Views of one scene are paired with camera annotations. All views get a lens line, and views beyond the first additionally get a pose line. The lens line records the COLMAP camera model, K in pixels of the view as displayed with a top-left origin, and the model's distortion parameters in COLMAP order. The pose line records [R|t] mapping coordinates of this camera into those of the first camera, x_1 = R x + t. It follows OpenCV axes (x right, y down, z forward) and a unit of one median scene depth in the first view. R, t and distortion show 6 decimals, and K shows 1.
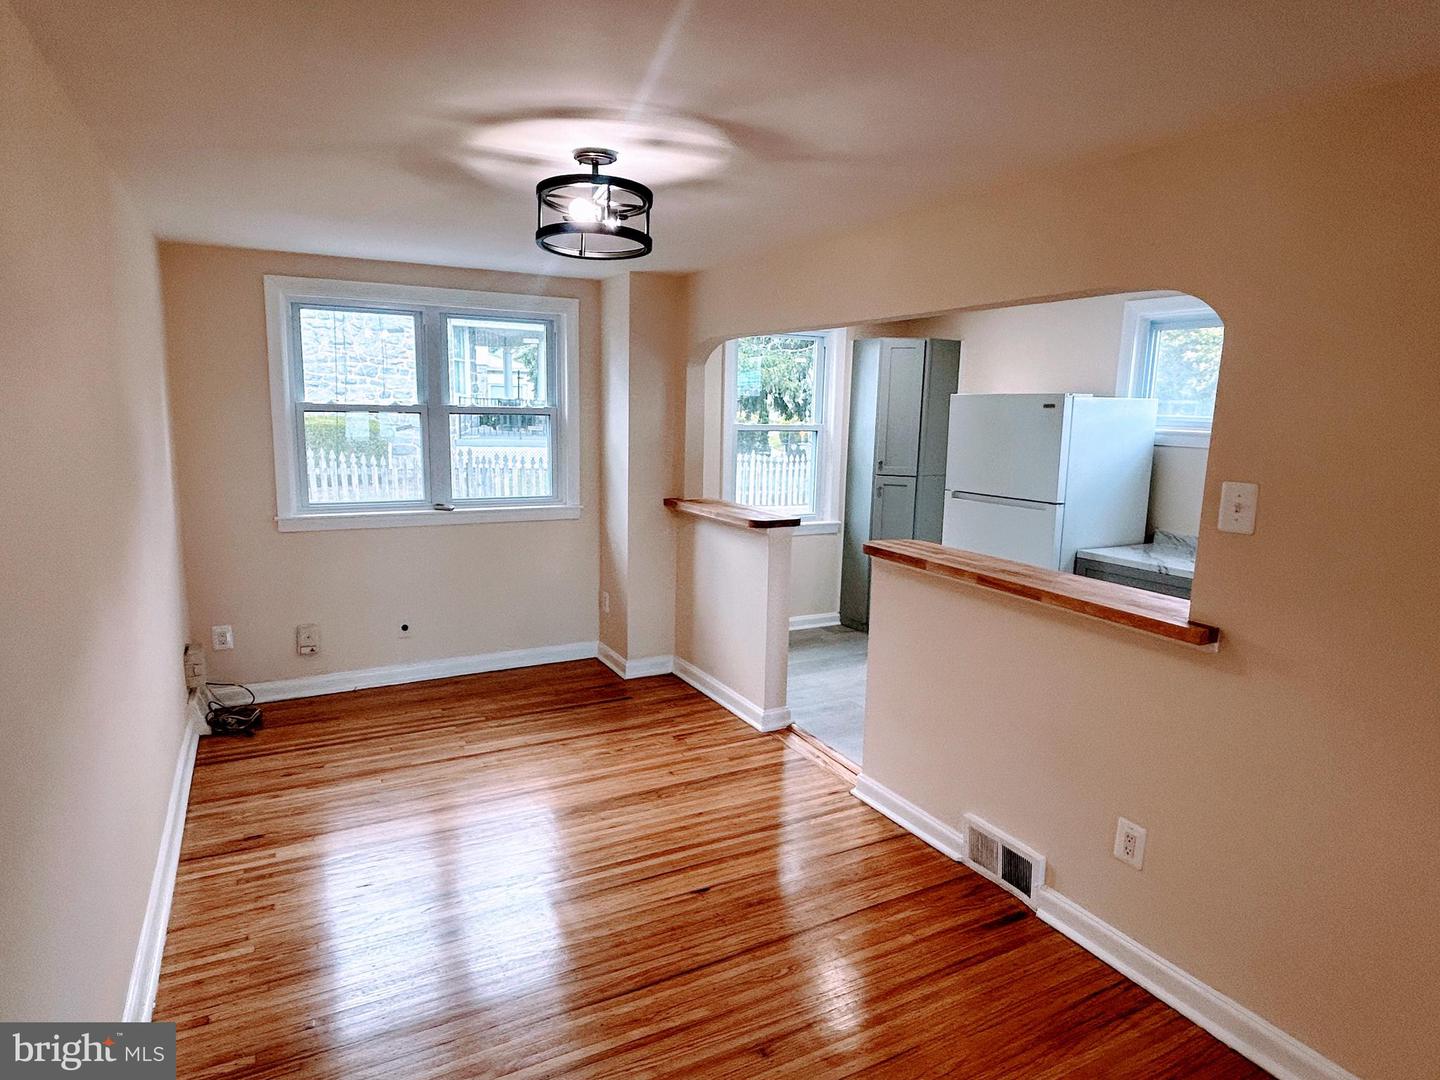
lens RADIAL K [[852.8, 0, 720.0], [0, 852.8, 540.0], [0, 0, 1]] dist [0.005693, -0.000269]
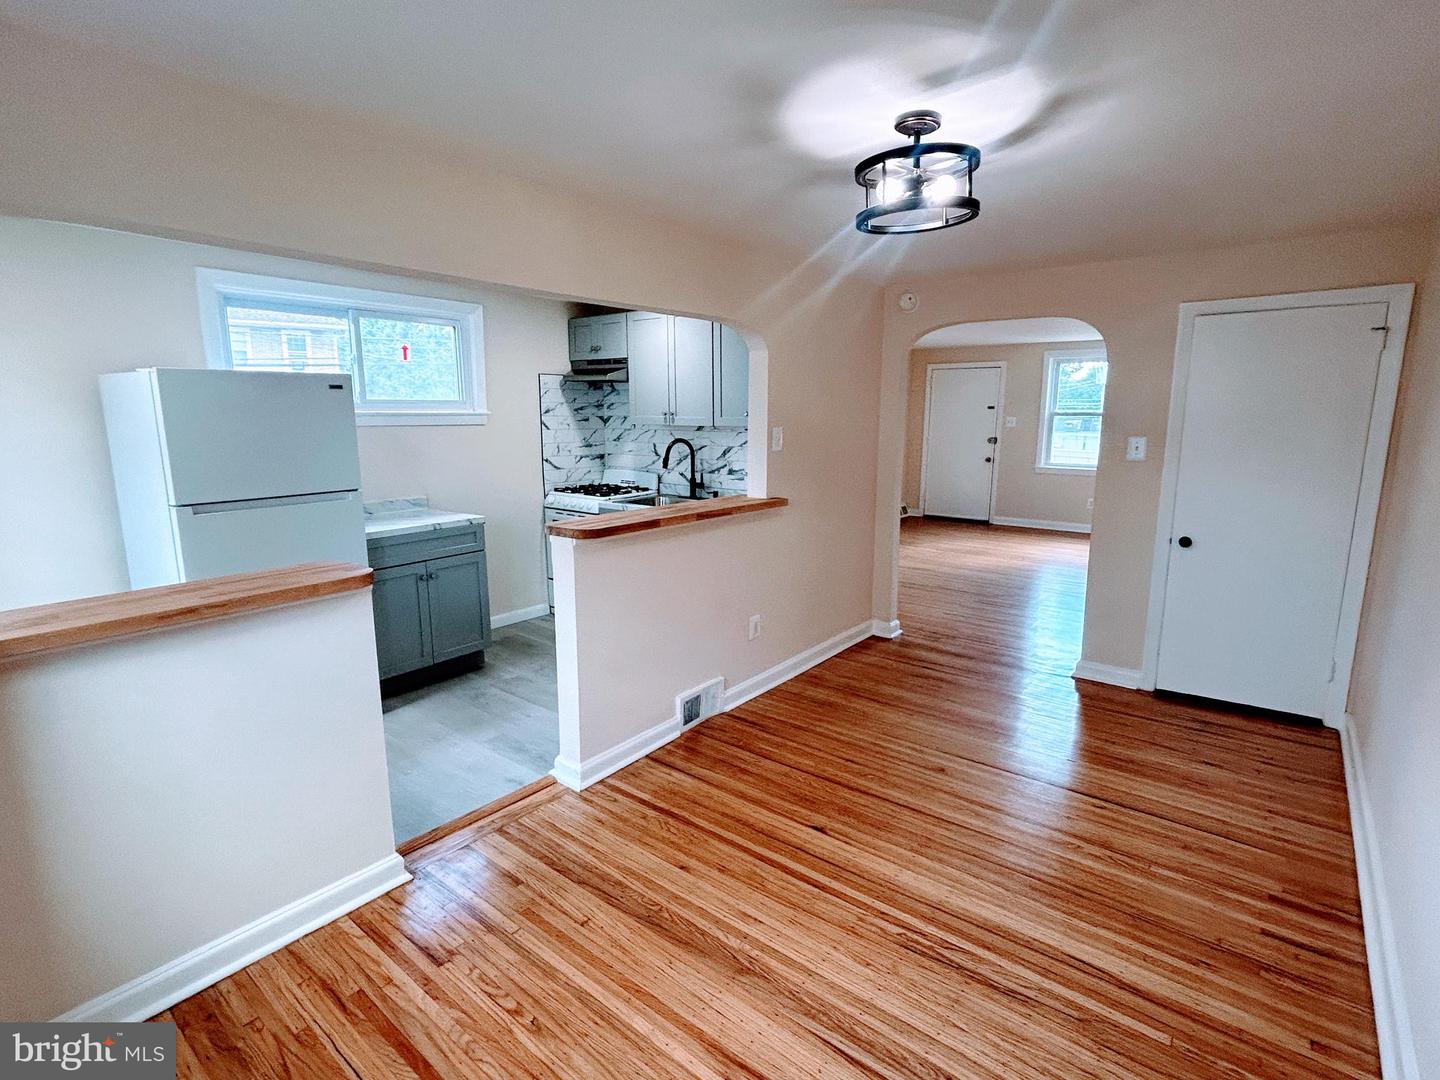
lens RADIAL K [[711.3, 0, 720.0], [0, 711.3, 540.0], [0, 0, 1]] dist [-0.005521, 0.000030]
pose [[-0.392549, -0.187234, 0.900471, -0.353371], [0.136958, 0.956243, 0.258536, -0.098783], [-0.909477, 0.224815, -0.349729, 0.653440]]
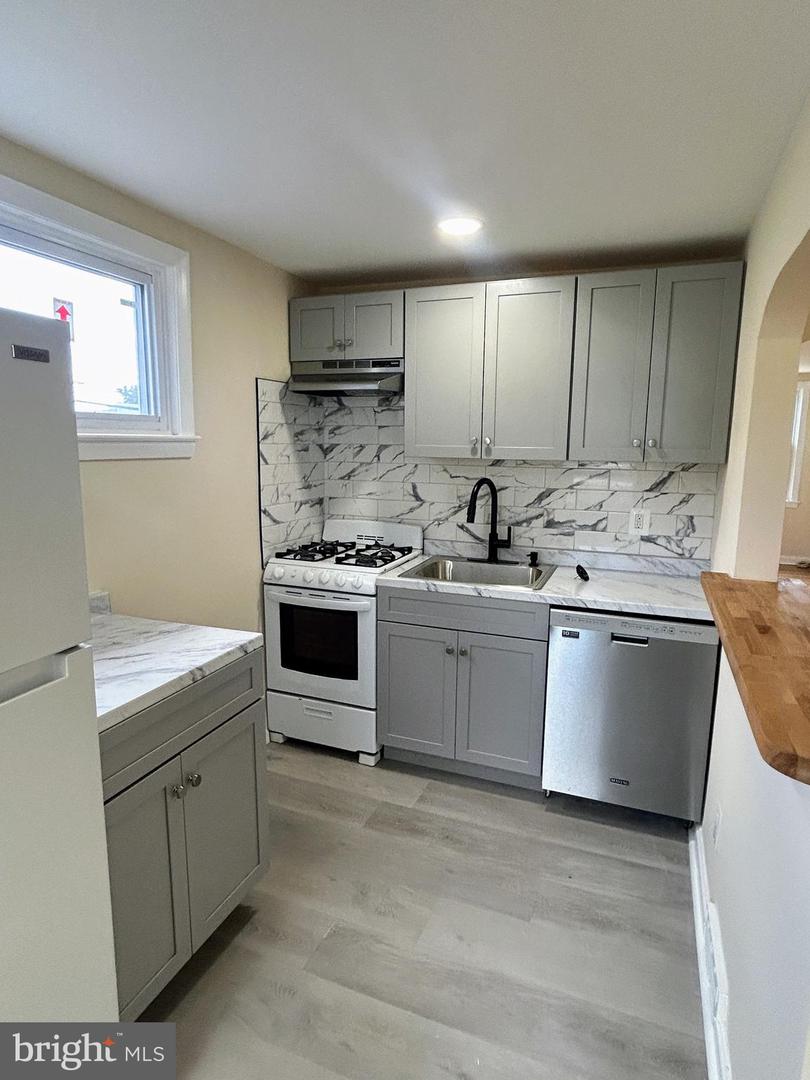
lens RADIAL K [[620.9, 0, 405.0], [0, 620.9, 540.0], [0, 0, 1]] dist [-0.000385, -0.000372]
pose [[-0.641851, -0.150546, 0.751906, 0.086851], [0.097652, 0.956510, 0.274869, -0.099557], [-0.760586, 0.249850, -0.599236, 0.738062]]
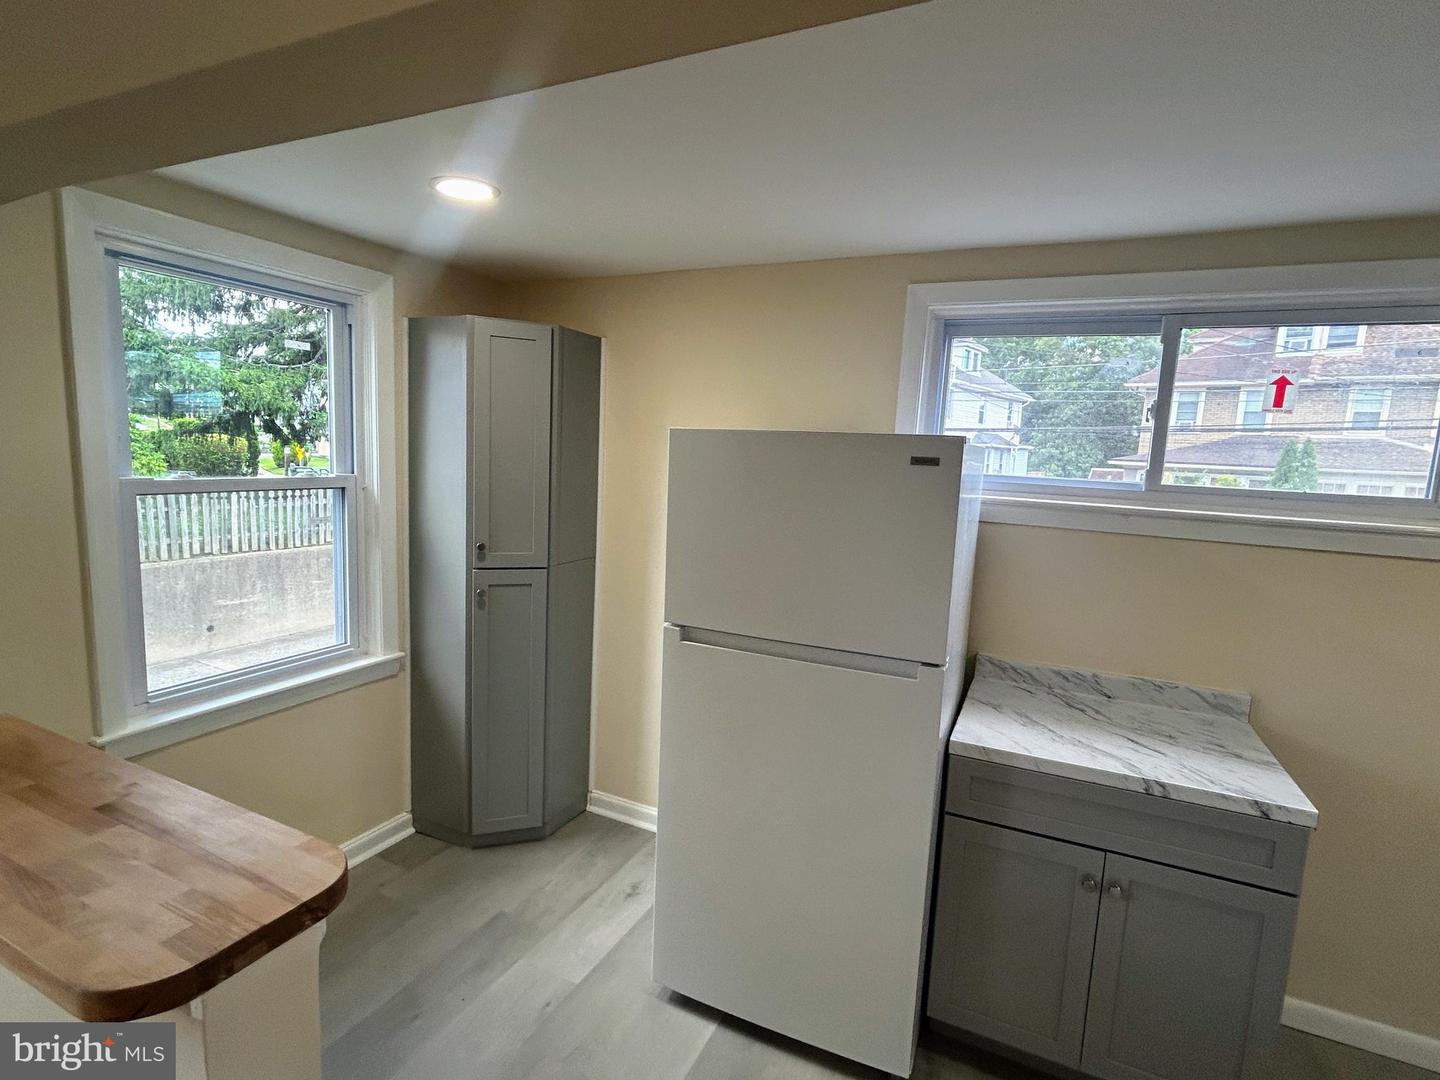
lens RADIAL K [[711.3, 0, 720.0], [0, 711.3, 540.0], [0, 0, 1]] dist [-0.005521, 0.000030]
pose [[0.809929, -0.058652, 0.583588, 0.046535], [0.063467, 0.997909, 0.012210, -0.088543], [-0.583084, 0.027149, 0.811958, 0.529675]]
